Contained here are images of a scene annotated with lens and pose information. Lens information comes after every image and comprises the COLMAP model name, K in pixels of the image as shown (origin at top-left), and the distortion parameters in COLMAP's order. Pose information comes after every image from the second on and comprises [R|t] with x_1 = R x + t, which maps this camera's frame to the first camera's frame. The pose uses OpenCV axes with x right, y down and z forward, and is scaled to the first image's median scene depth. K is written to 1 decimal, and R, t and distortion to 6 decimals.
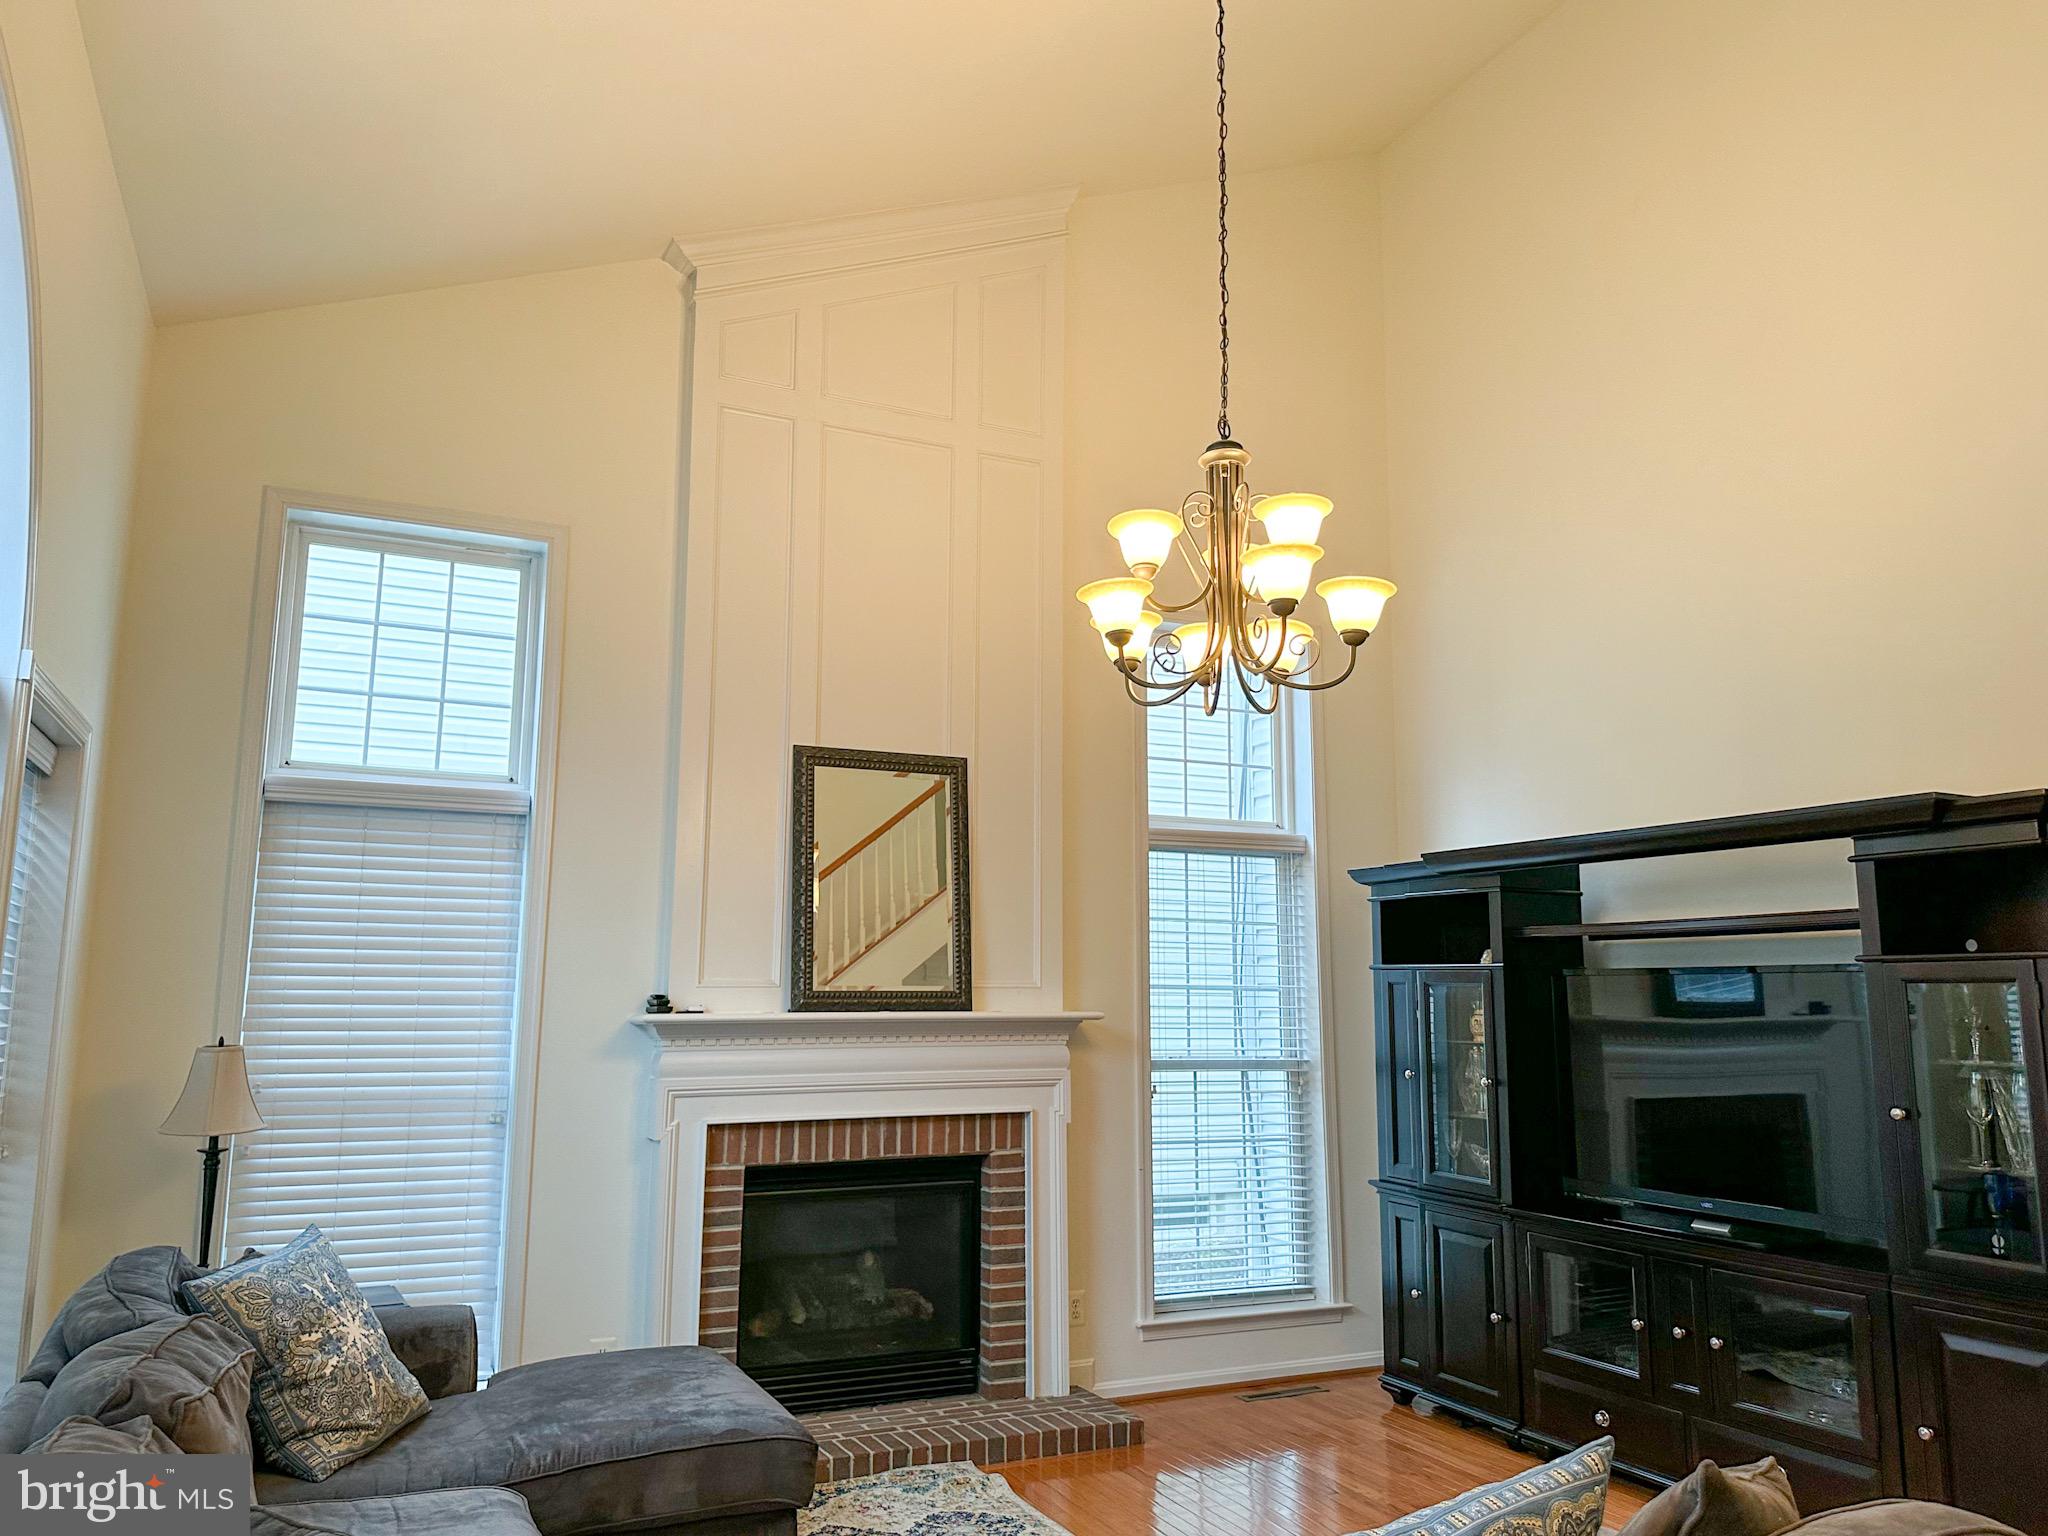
lens RADIAL K [[1486.4, 0, 1024.0], [0, 1486.4, 768.0], [0, 0, 1]] dist [0.211220, -0.352899]
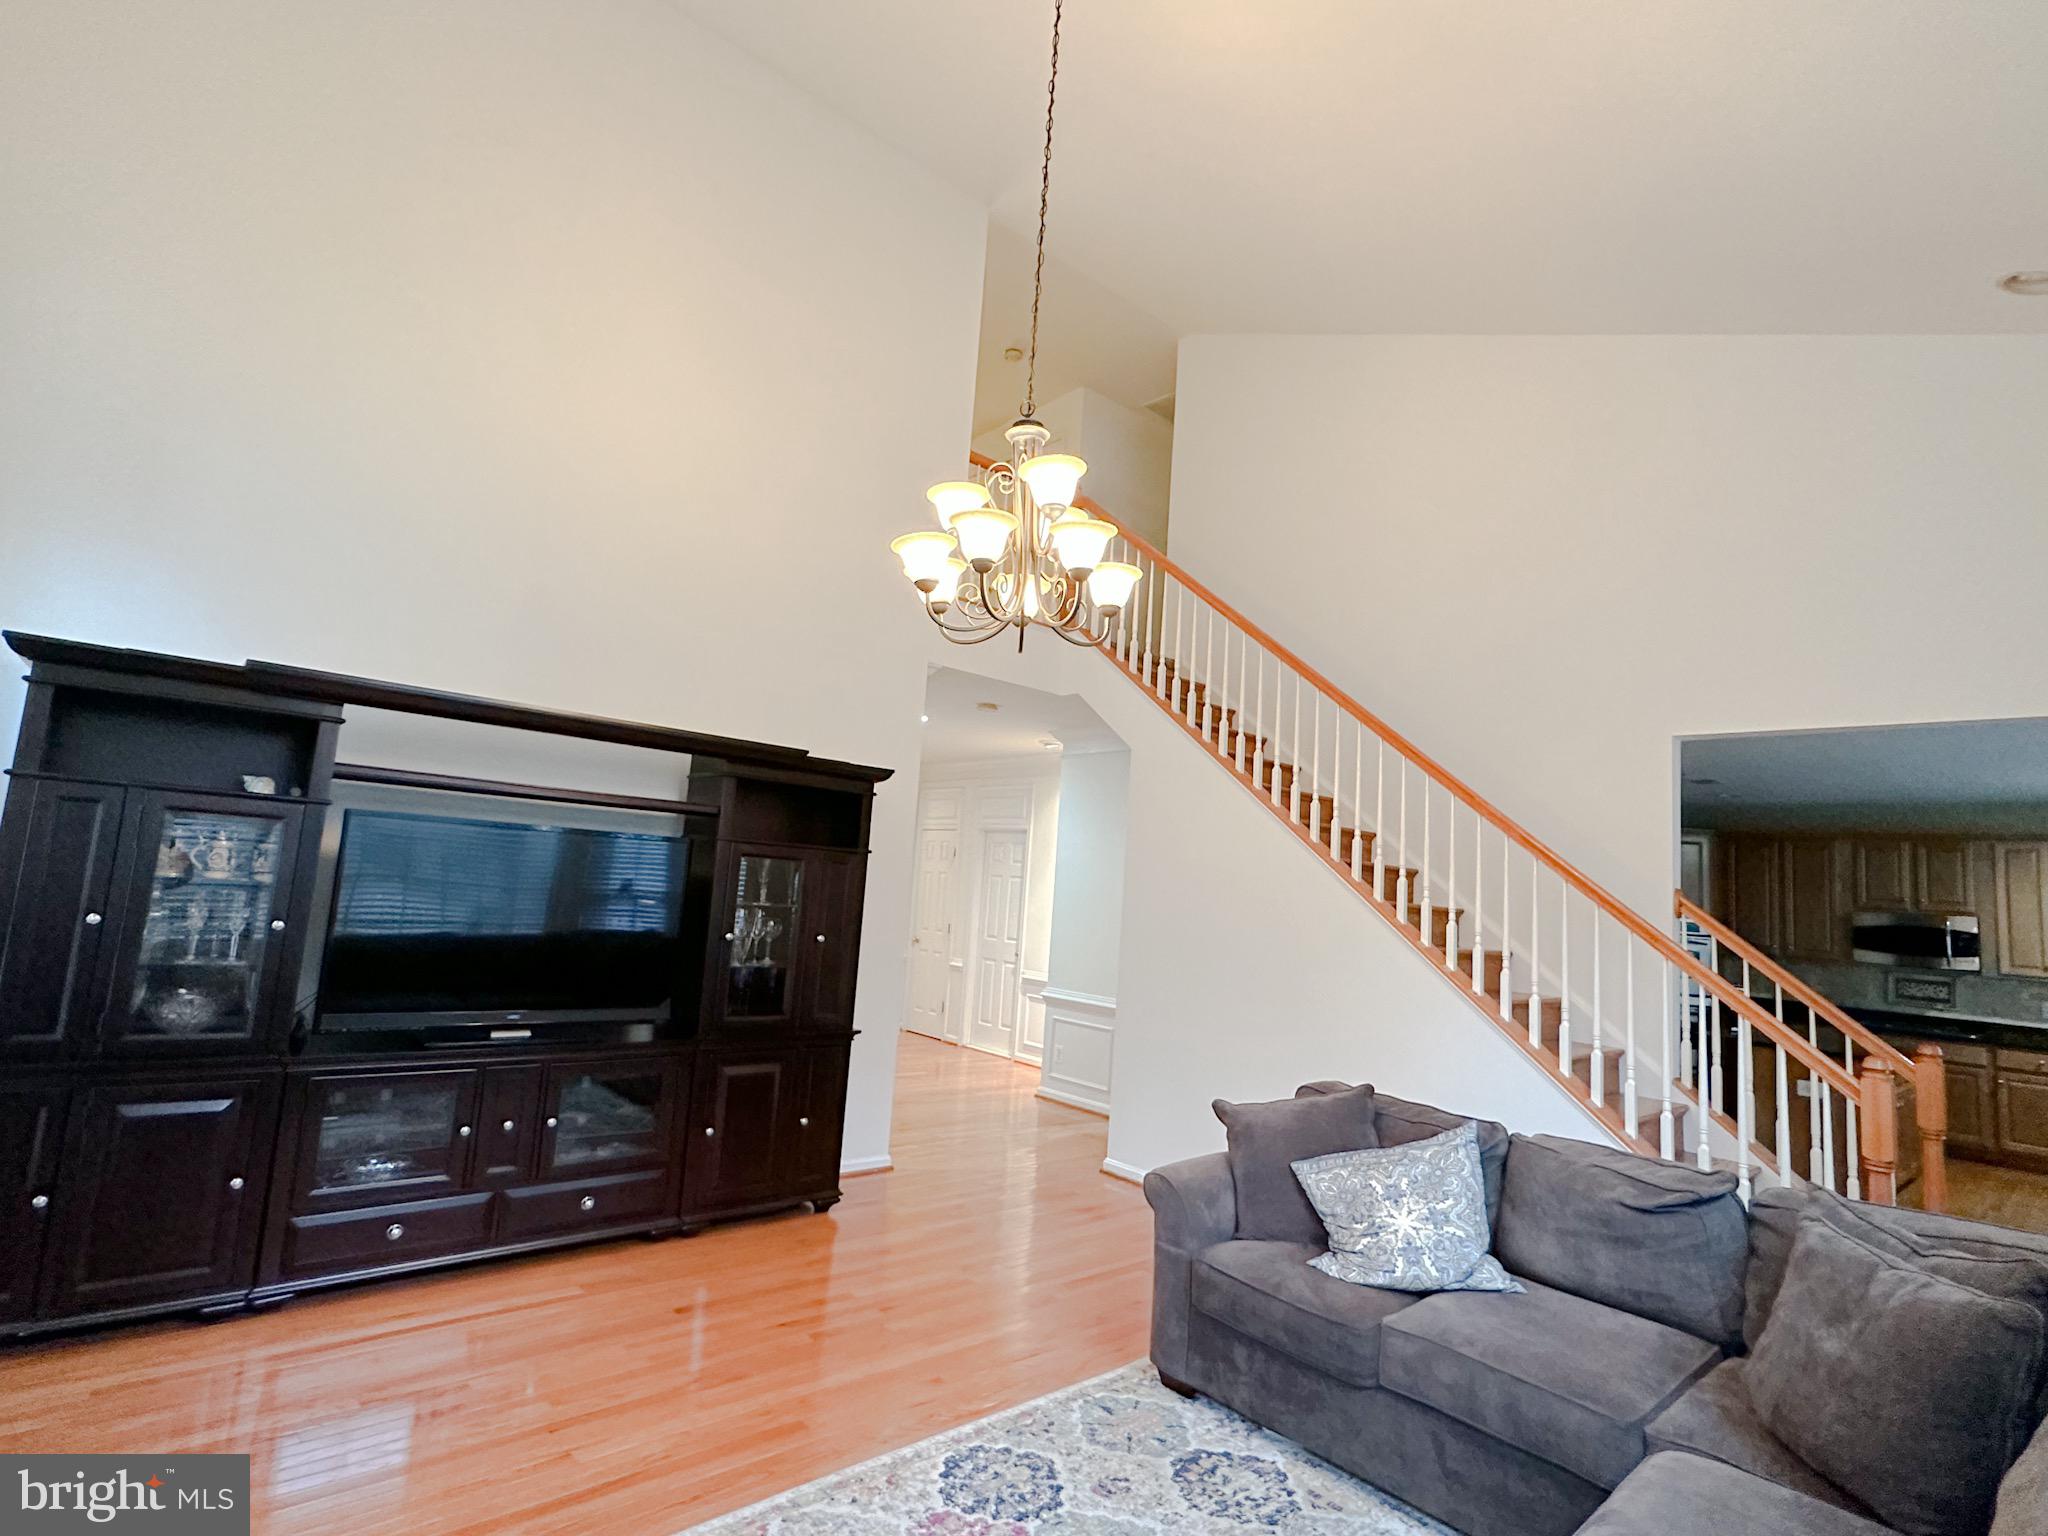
lens RADIAL K [[1010.5, 0, 1015.6], [0, 1010.5, 771.6], [0, 0, 1]] dist [0.000915, 0.000688]
pose [[-0.271955, 0.092443, 0.957860, -0.384939], [-0.213204, 0.964850, -0.153650, 0.115520], [-0.938395, -0.246006, -0.242686, 0.742871]]
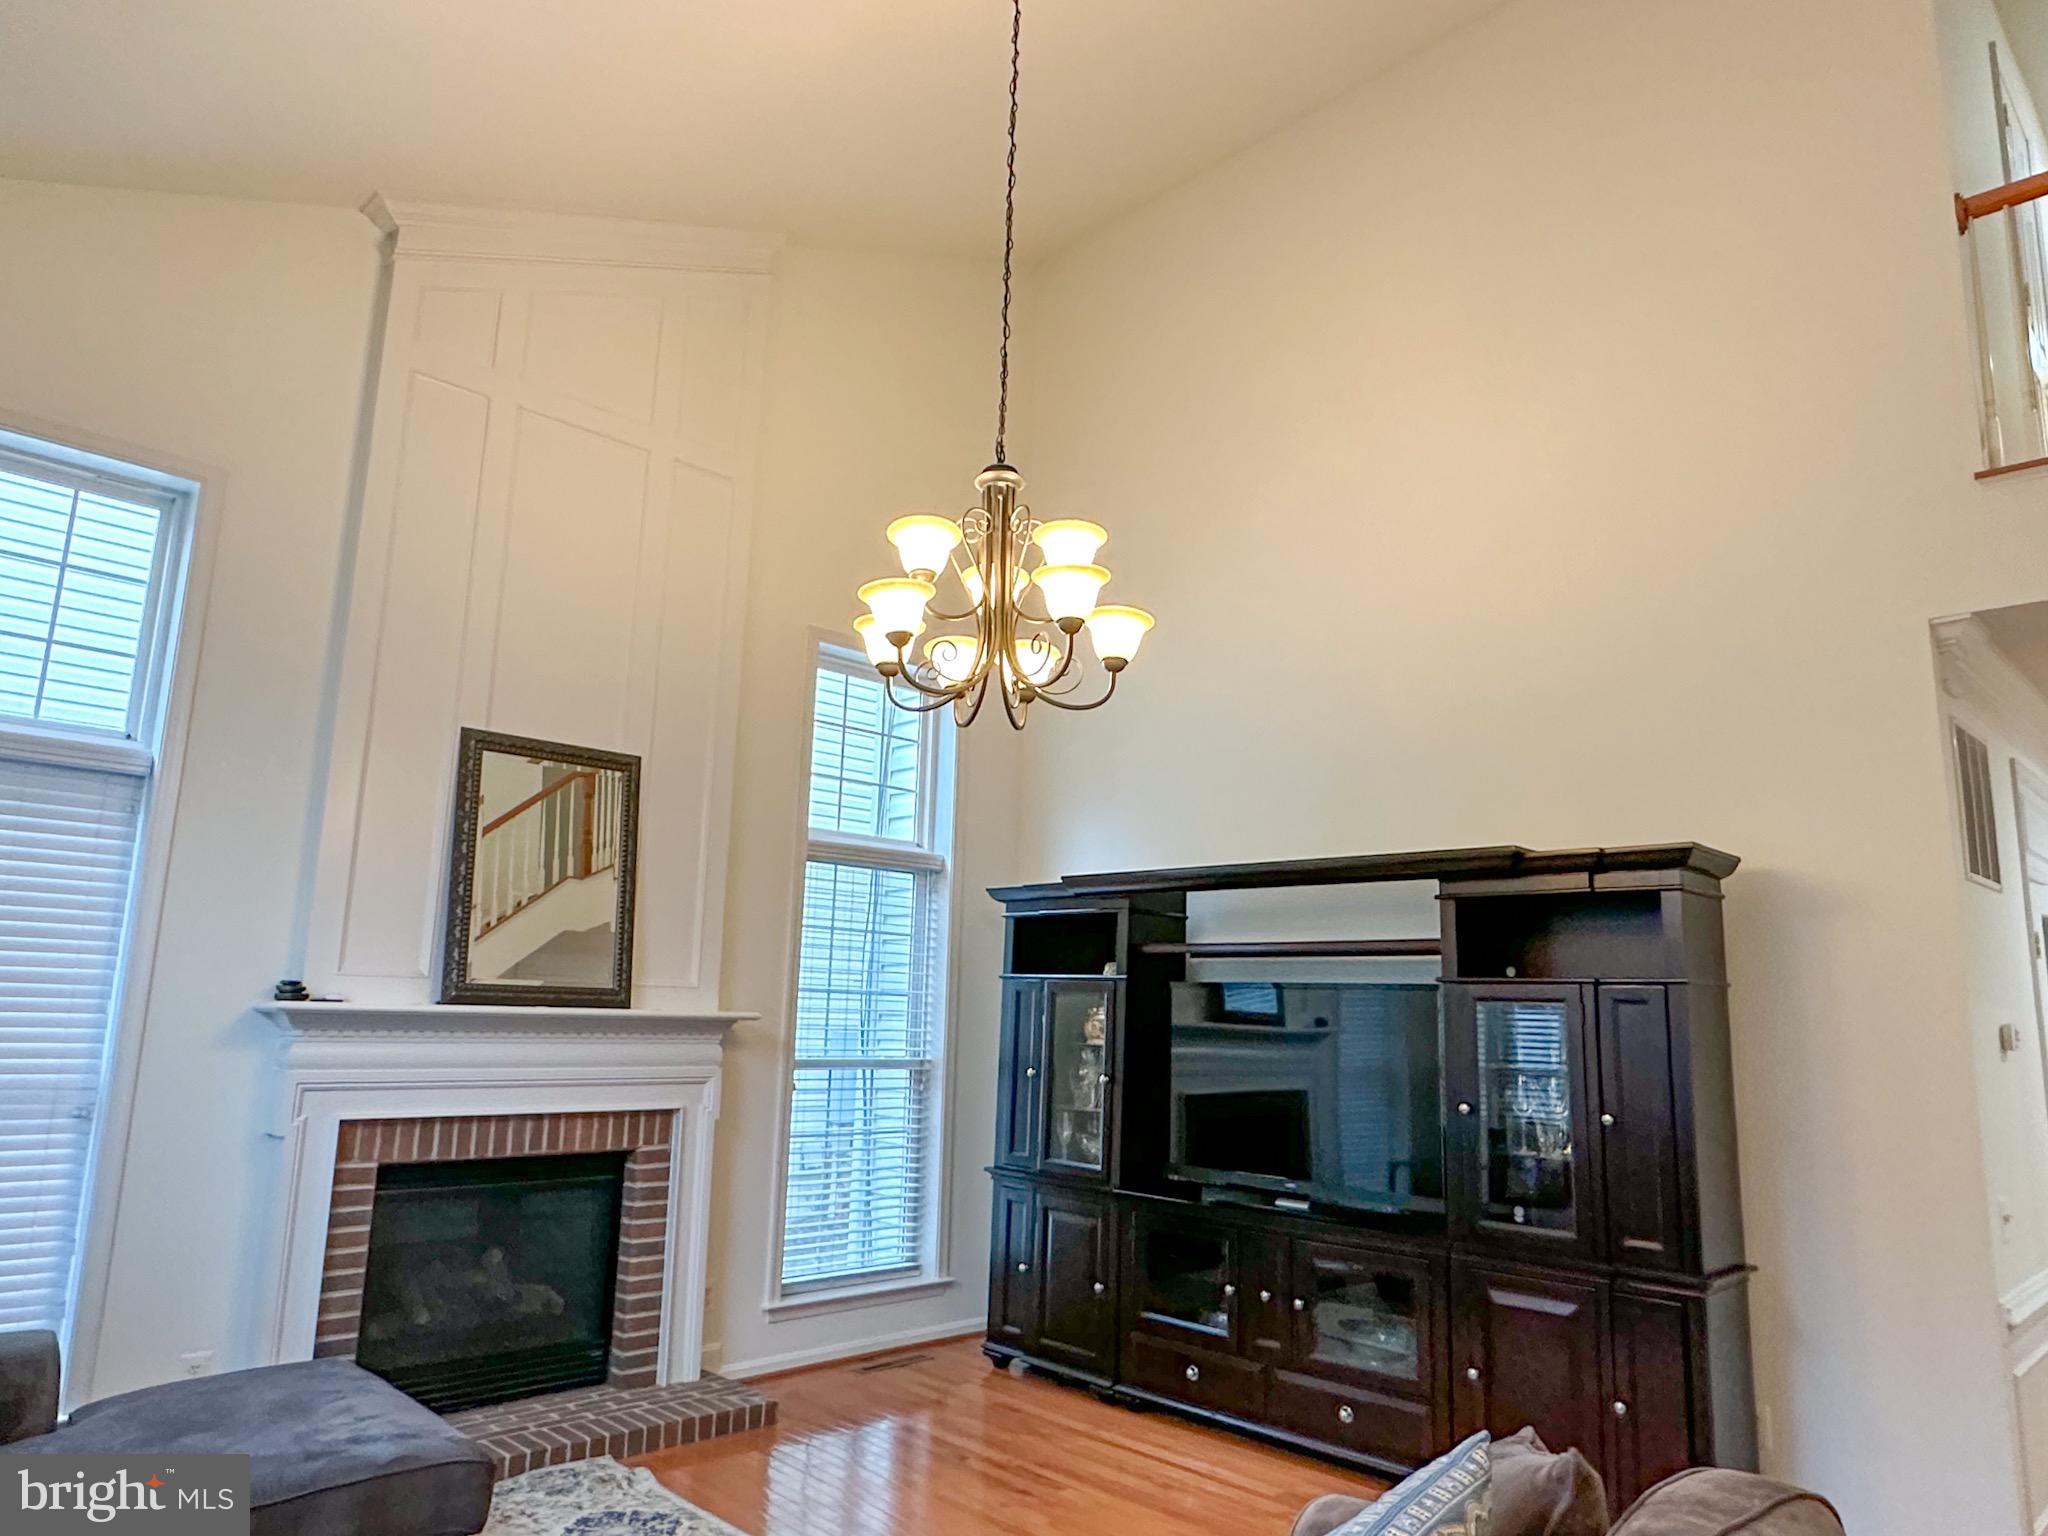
lens RADIAL K [[1318.8, 0, 1018.9], [0, 1318.8, 776.3], [0, 0, 1]] dist [0.006418, 0.015498]
pose [[0.948687, 0.080268, 0.305861, -0.071887], [-0.075076, 0.996764, -0.028720, 0.013806], [-0.307176, 0.004283, 0.951643, 0.080960]]
